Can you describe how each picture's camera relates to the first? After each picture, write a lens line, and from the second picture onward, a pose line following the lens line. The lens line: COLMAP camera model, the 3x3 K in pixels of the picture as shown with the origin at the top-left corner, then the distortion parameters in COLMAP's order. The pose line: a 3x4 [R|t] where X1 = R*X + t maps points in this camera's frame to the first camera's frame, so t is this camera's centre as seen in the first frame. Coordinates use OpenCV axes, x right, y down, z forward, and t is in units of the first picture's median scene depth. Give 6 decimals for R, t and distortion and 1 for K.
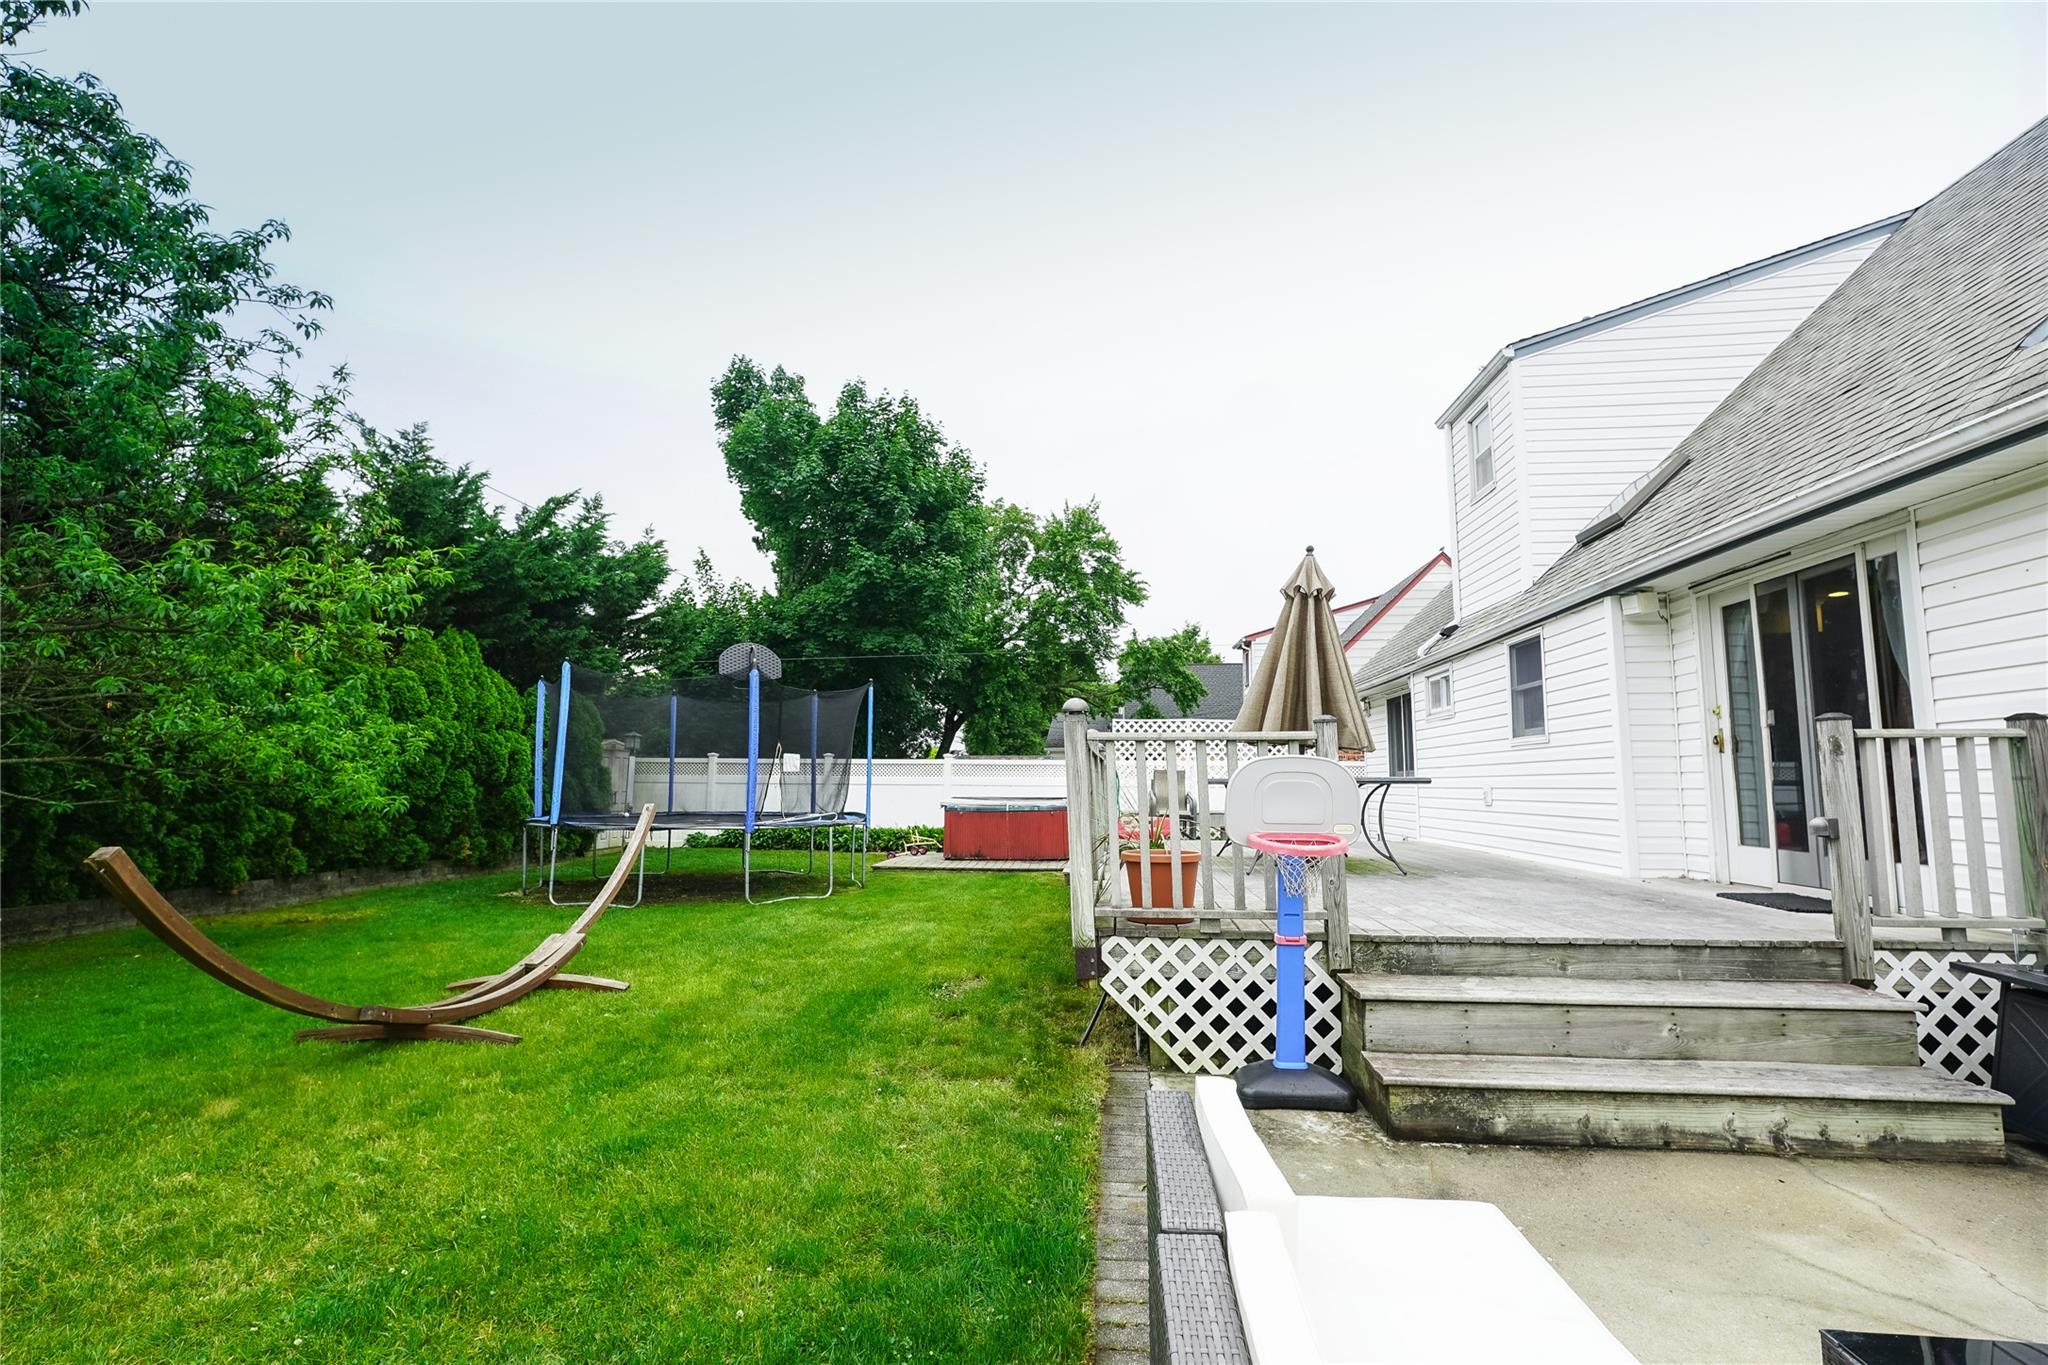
lens RADIAL K [[943.6, 0, 1019.0], [0, 943.6, 679.2], [0, 0, 1]] dist [-0.014891, 0.004647]
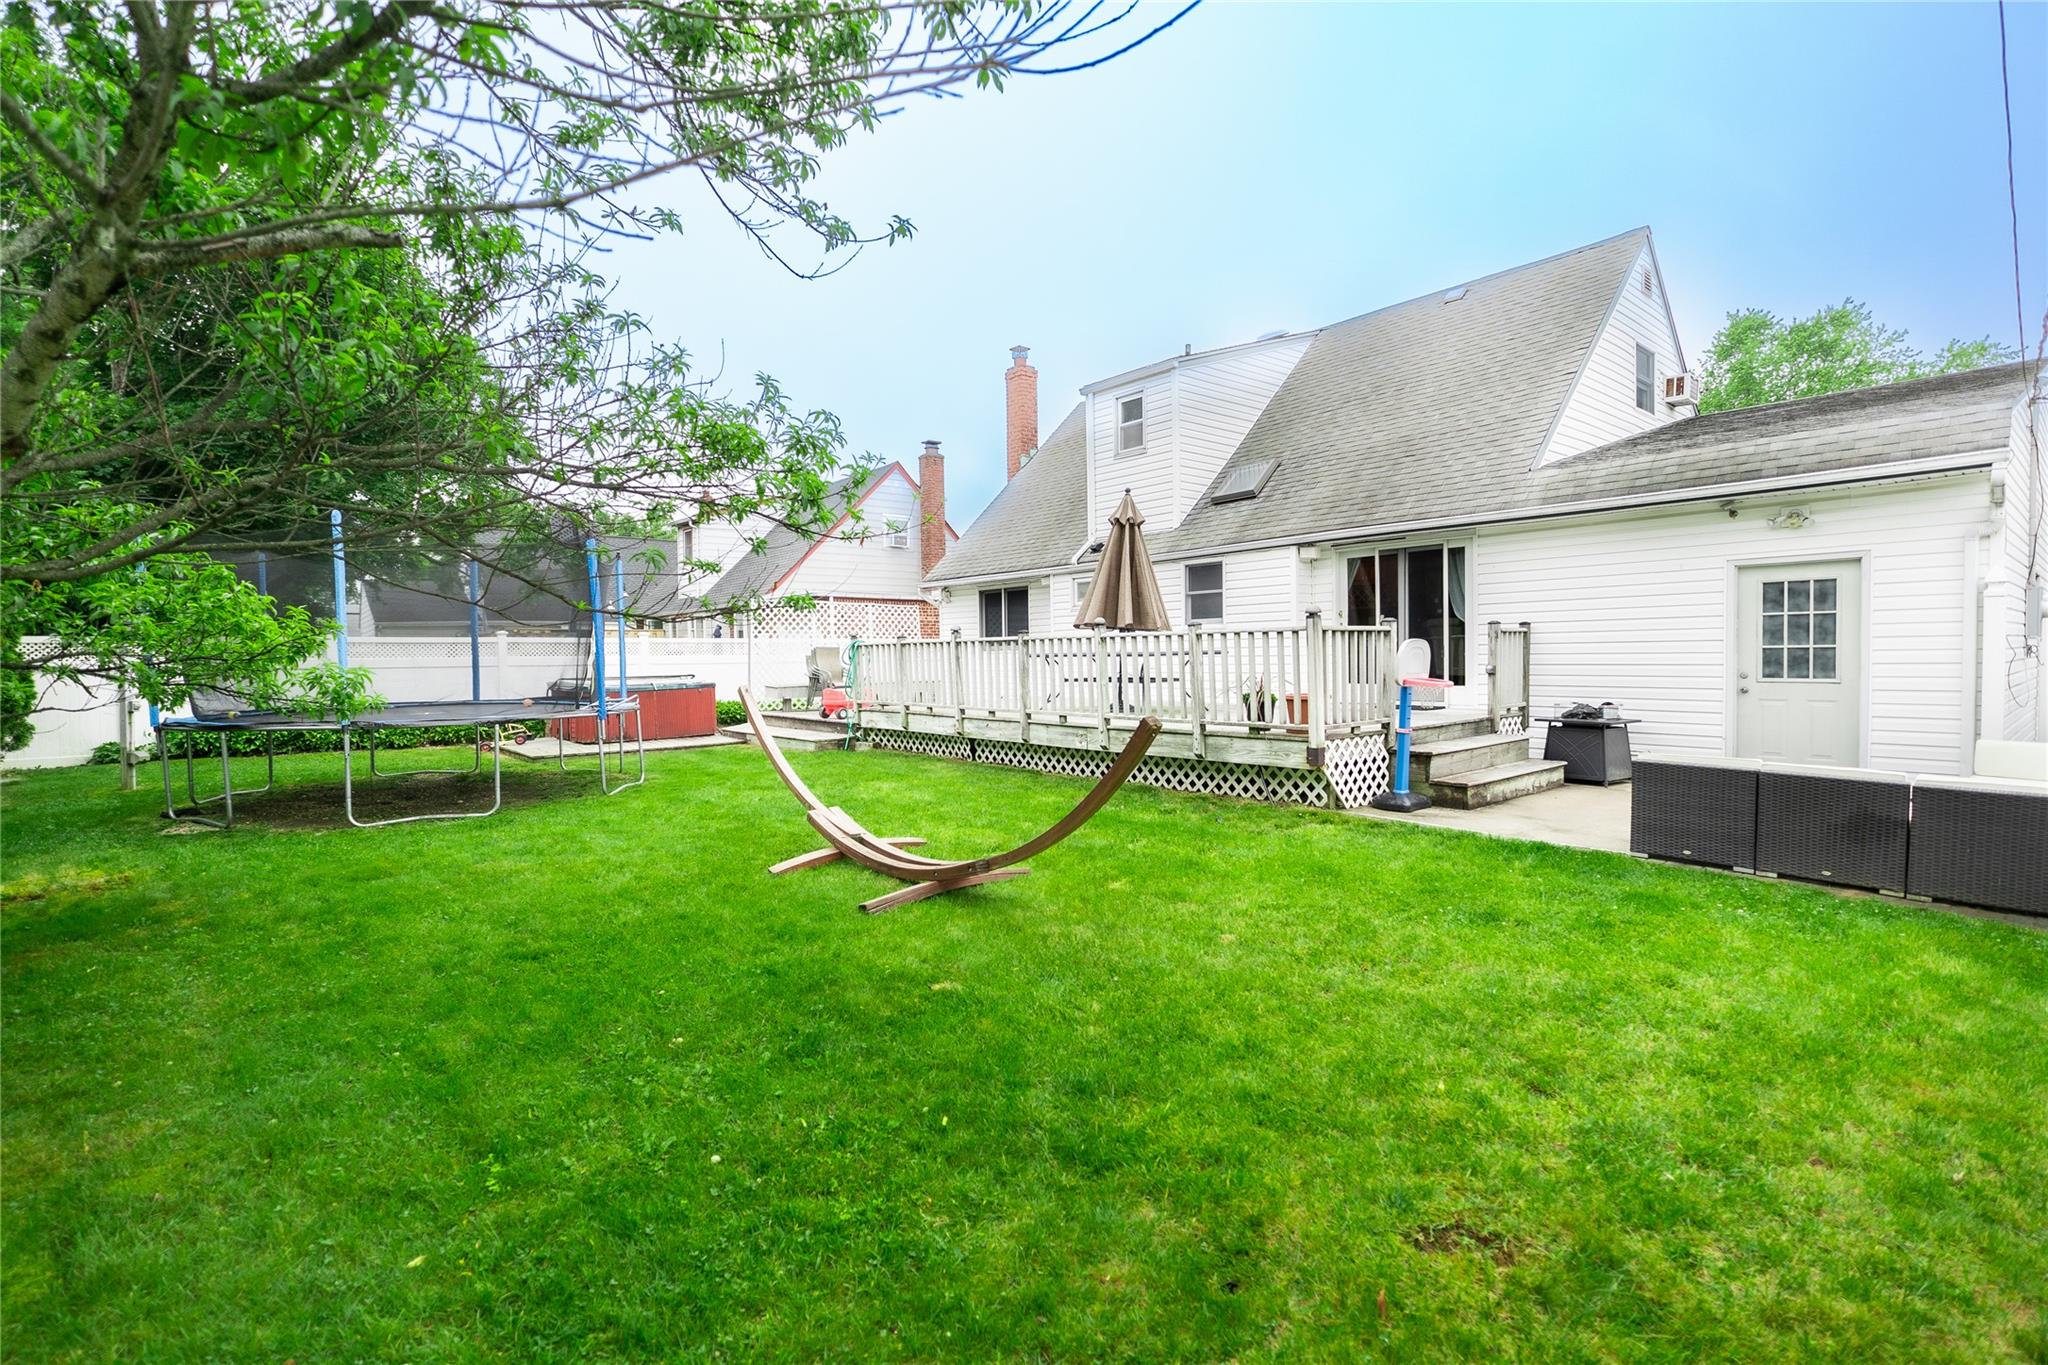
lens RADIAL K [[943.6, 0, 1025.9], [0, 943.6, 687.4], [0, 0, 1]] dist [-0.014891, 0.004647]
pose [[0.685635, -0.035377, 0.727085, -0.985586], [-0.065502, 0.991768, 0.110023, 0.011708], [-0.724992, -0.123061, 0.677674, 0.142872]]
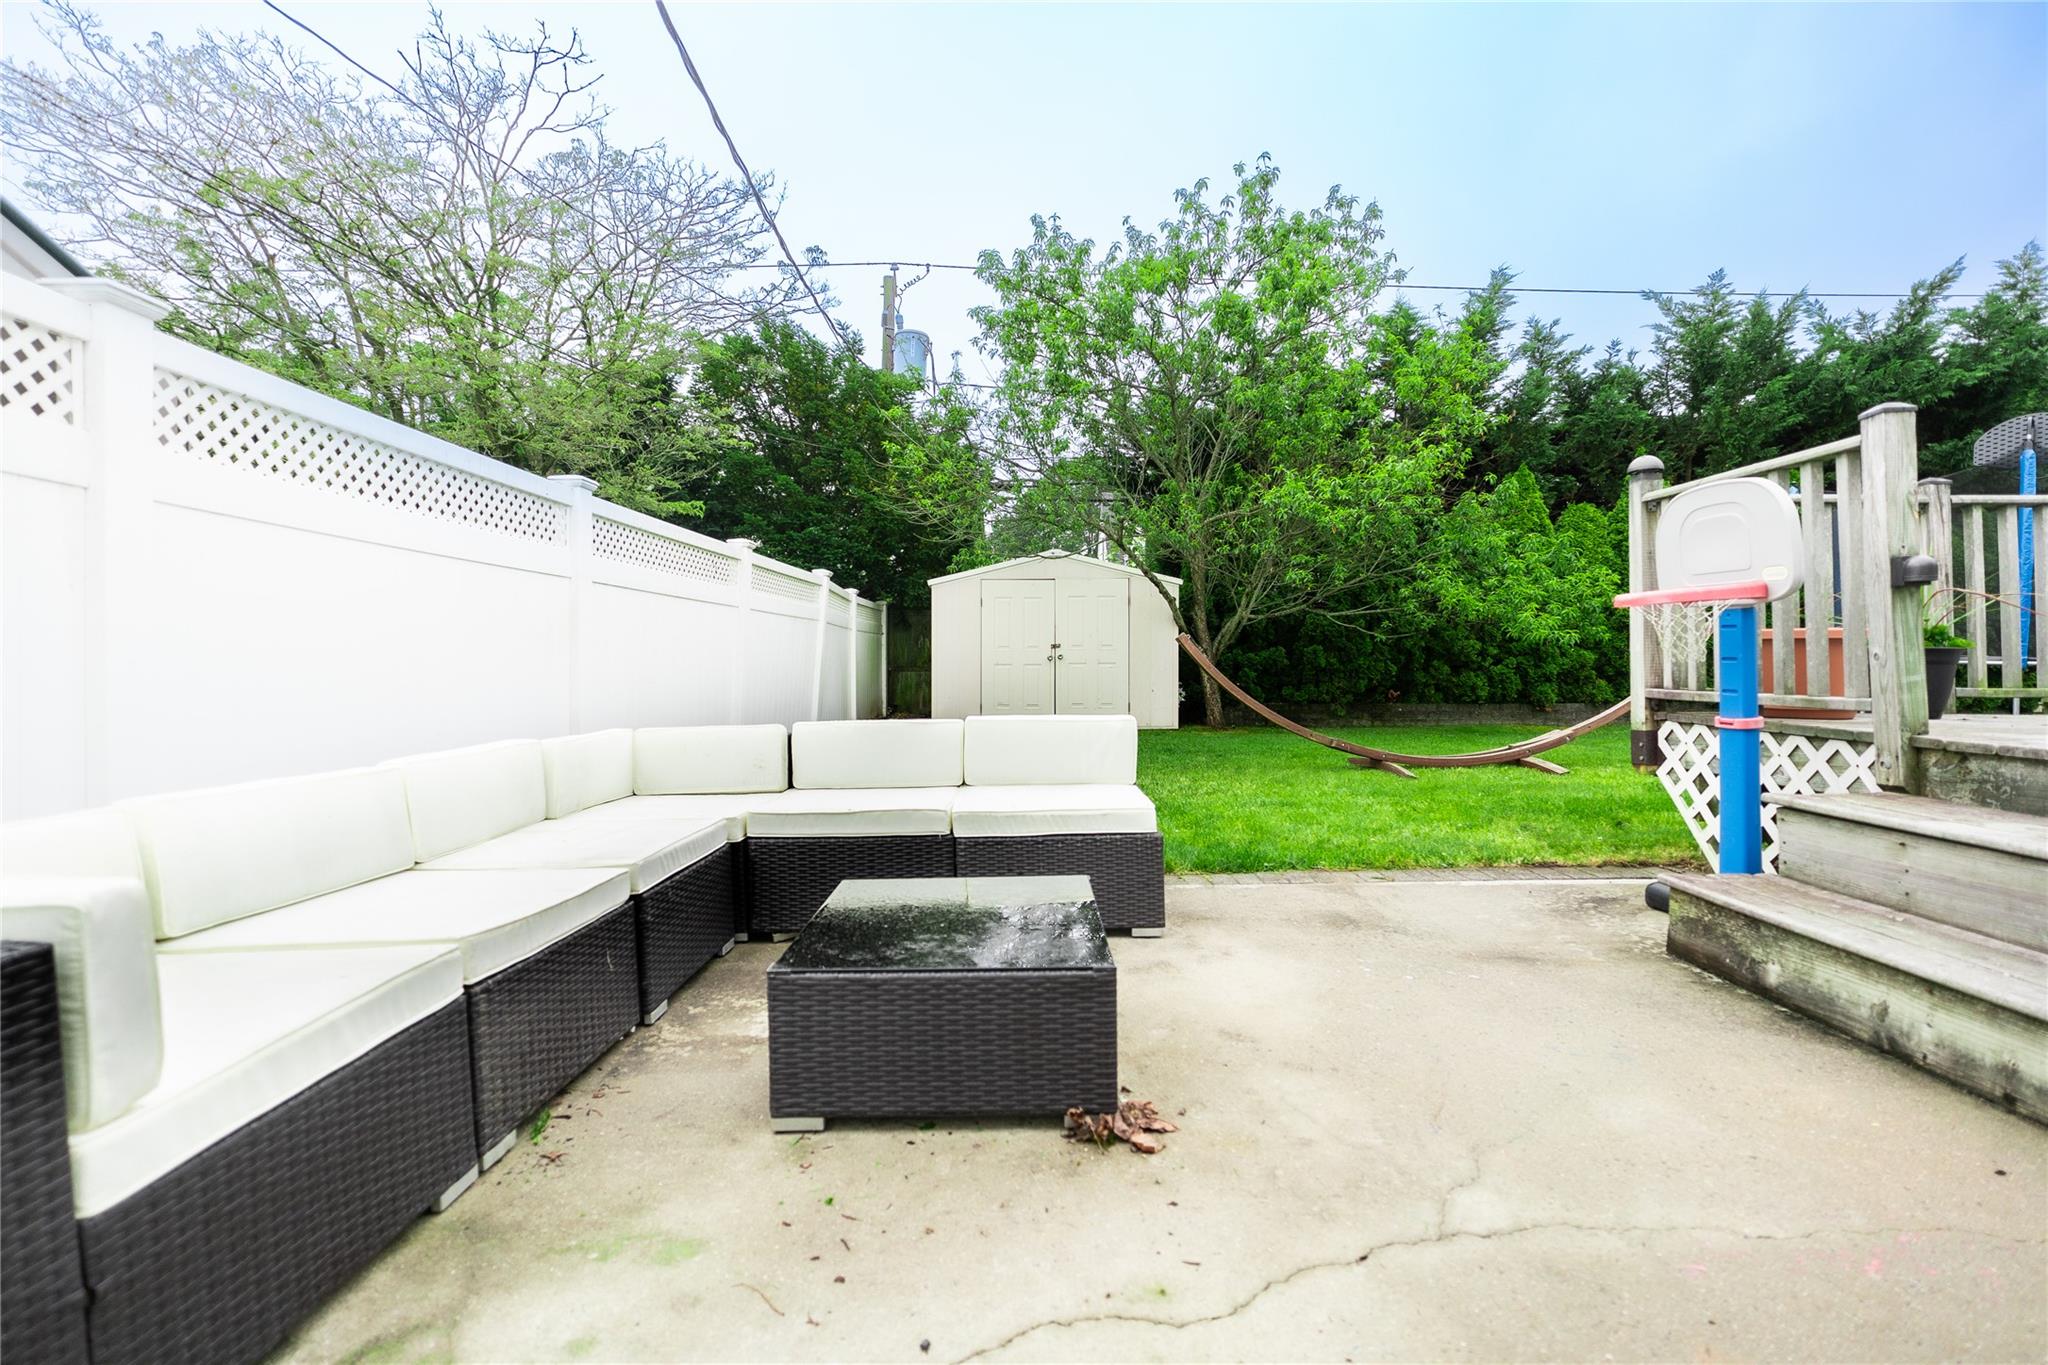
lens RADIAL K [[943.6, 0, 1022.1], [0, 943.6, 683.7], [0, 0, 1]] dist [-0.014891, 0.004647]
pose [[0.101646, 0.024134, -0.994528, 0.569409], [0.113089, 0.992945, 0.035654, 0.087038], [0.988372, -0.116094, 0.098199, 0.204216]]
